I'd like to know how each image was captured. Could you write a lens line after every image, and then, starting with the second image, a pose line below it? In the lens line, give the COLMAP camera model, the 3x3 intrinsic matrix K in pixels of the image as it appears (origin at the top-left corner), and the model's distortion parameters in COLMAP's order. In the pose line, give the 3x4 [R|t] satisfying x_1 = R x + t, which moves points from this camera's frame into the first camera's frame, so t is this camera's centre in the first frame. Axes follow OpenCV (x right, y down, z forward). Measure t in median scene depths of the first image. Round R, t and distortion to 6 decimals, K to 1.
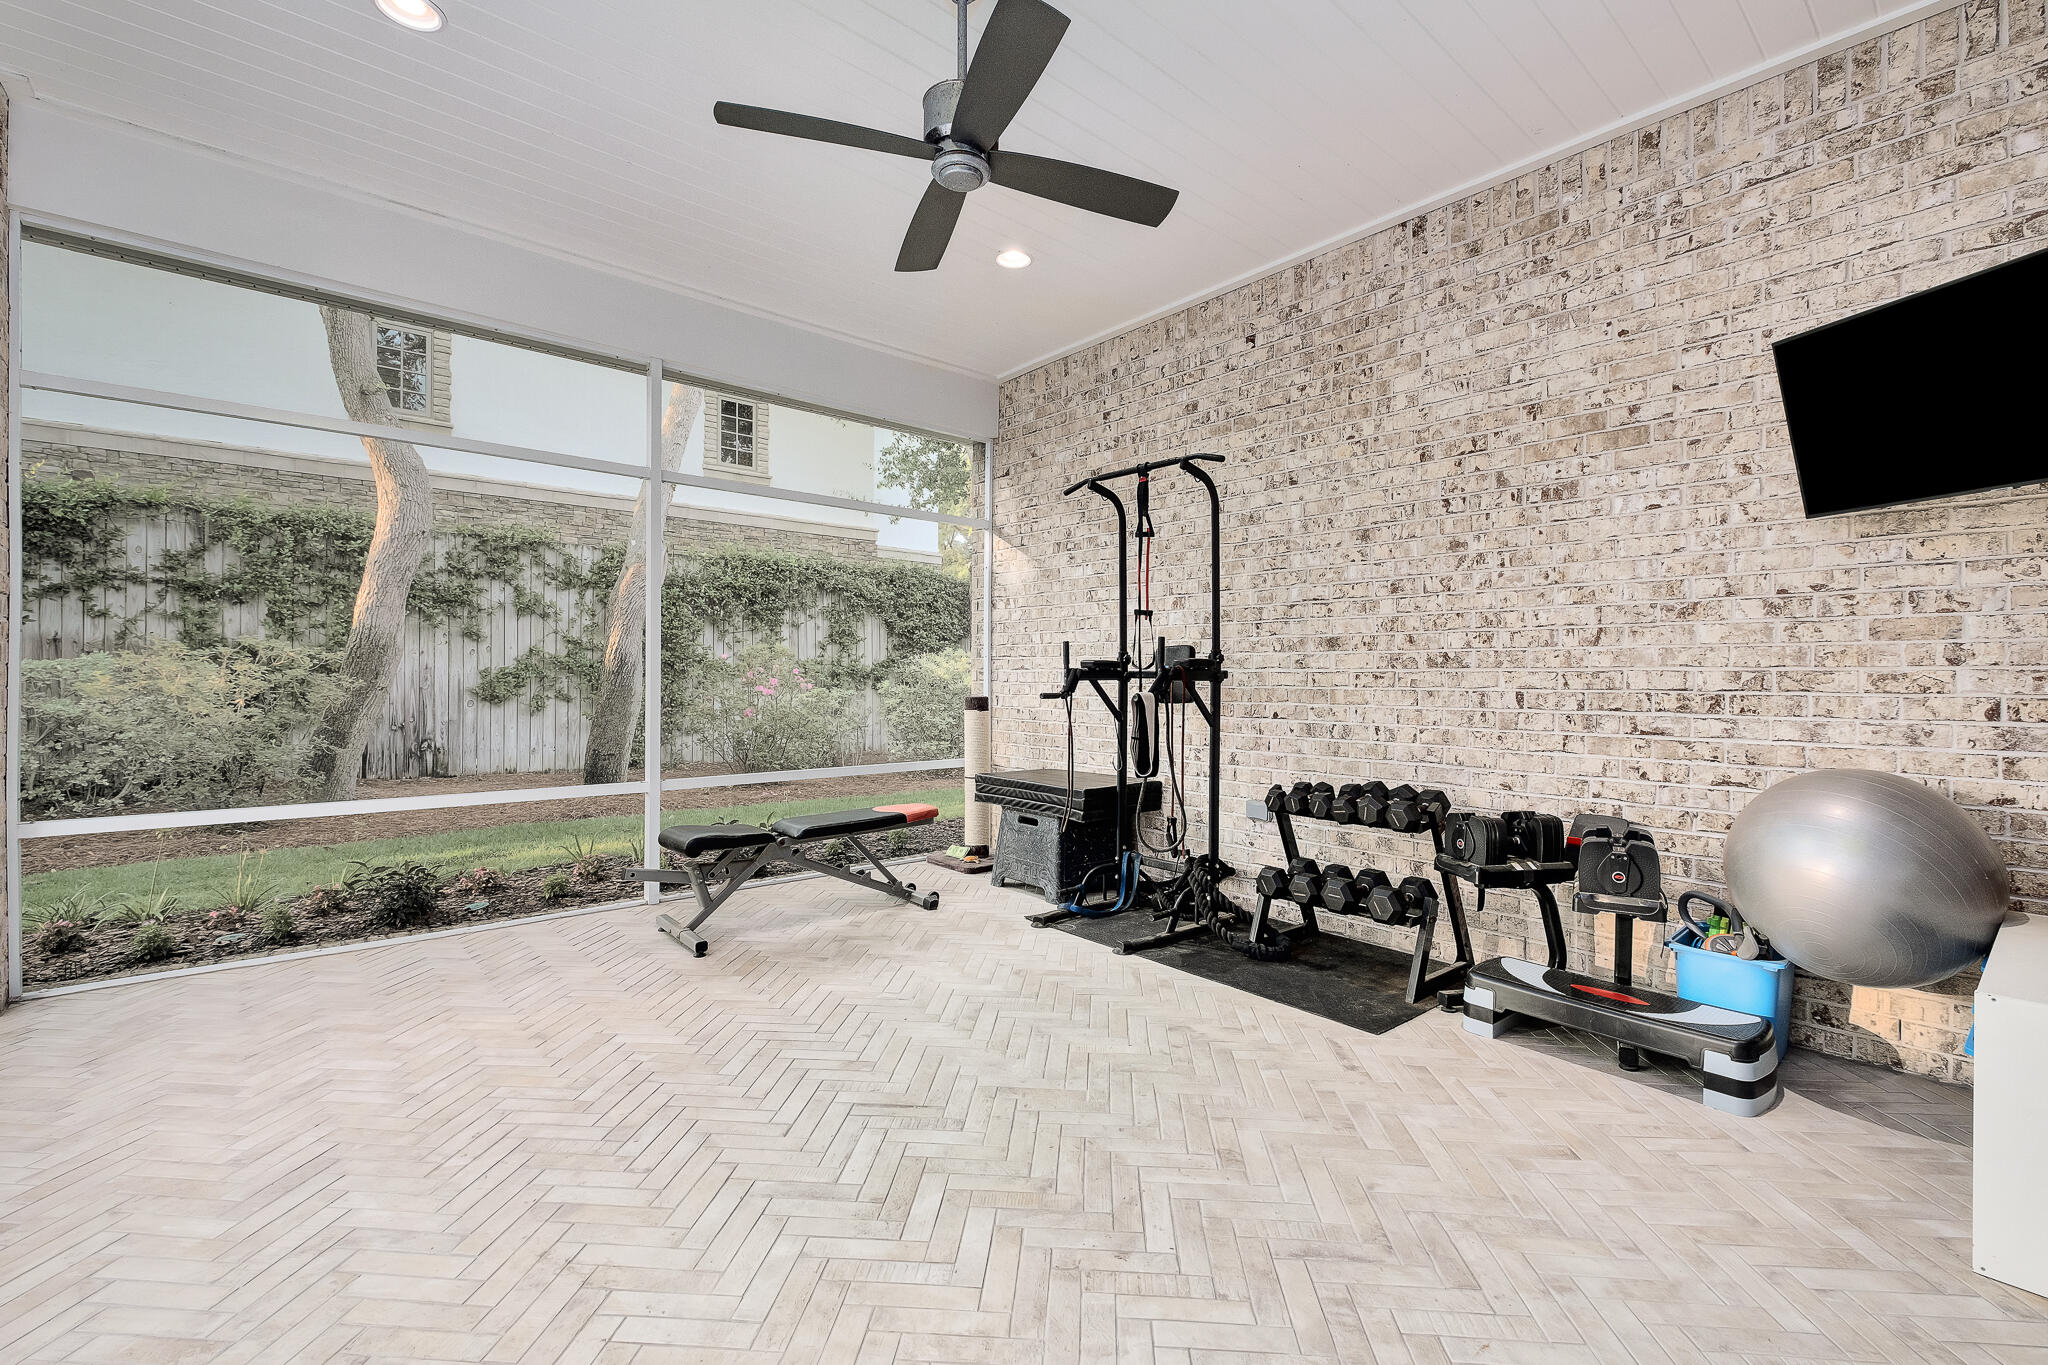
lens RADIAL K [[937.3, 0, 1028.9], [0, 937.3, 685.2], [0, 0, 1]] dist [0.002800, 0.000365]
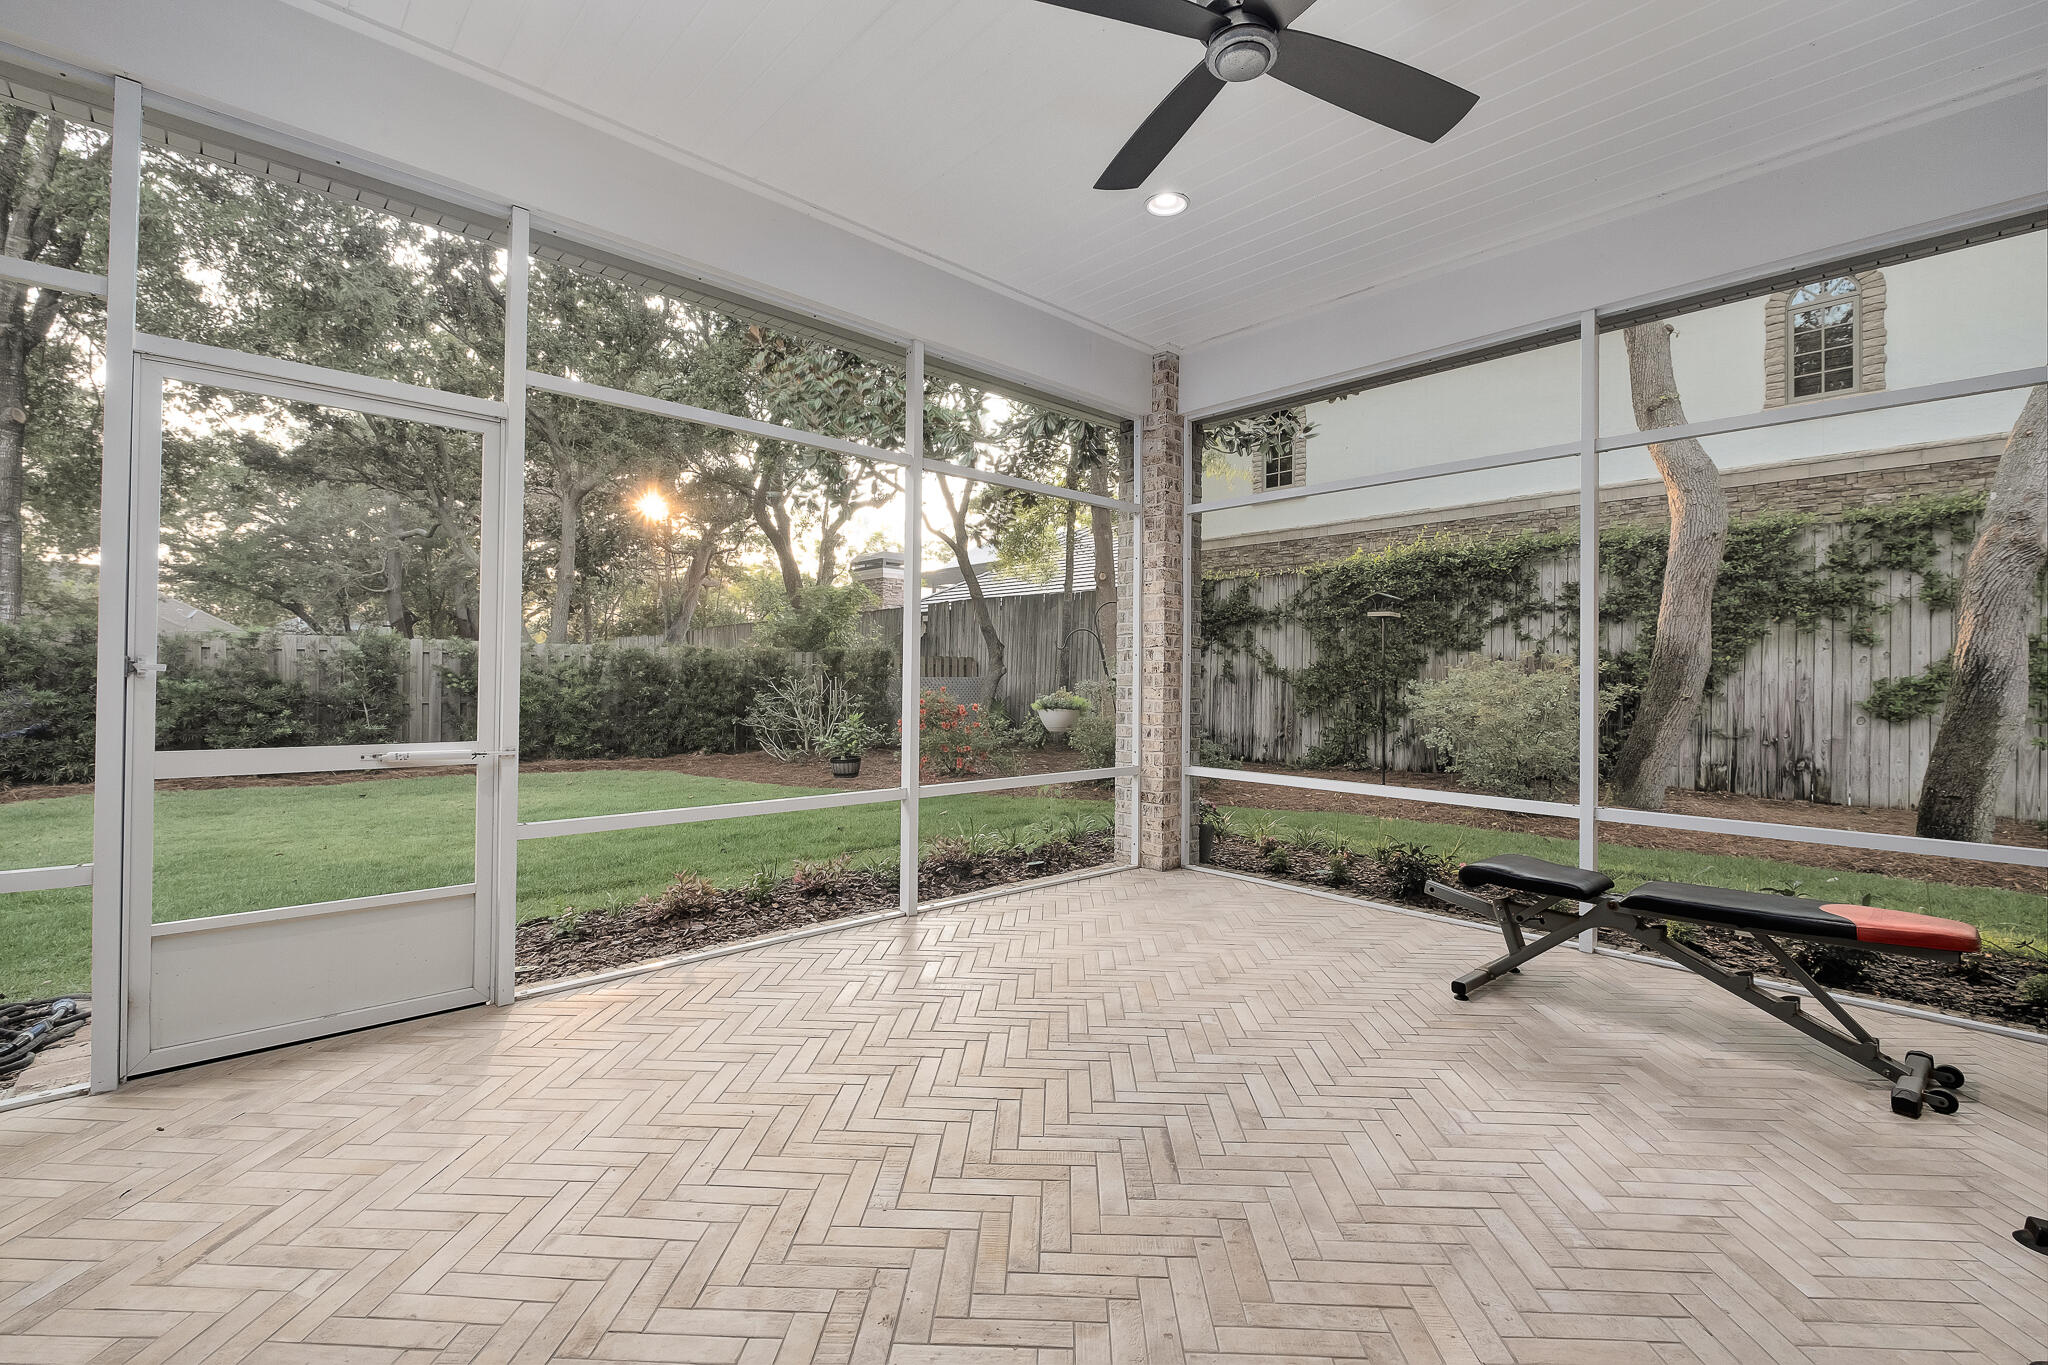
lens RADIAL K [[901.2, 0, 1020.4], [0, 901.2, 671.5], [0, 0, 1]] dist [0.002201, 0.000026]
pose [[-0.000120, -0.011975, -0.999928, 0.256710], [-0.019619, 0.999736, -0.011970, -0.000245], [0.999808, 0.019617, -0.000355, 0.296681]]
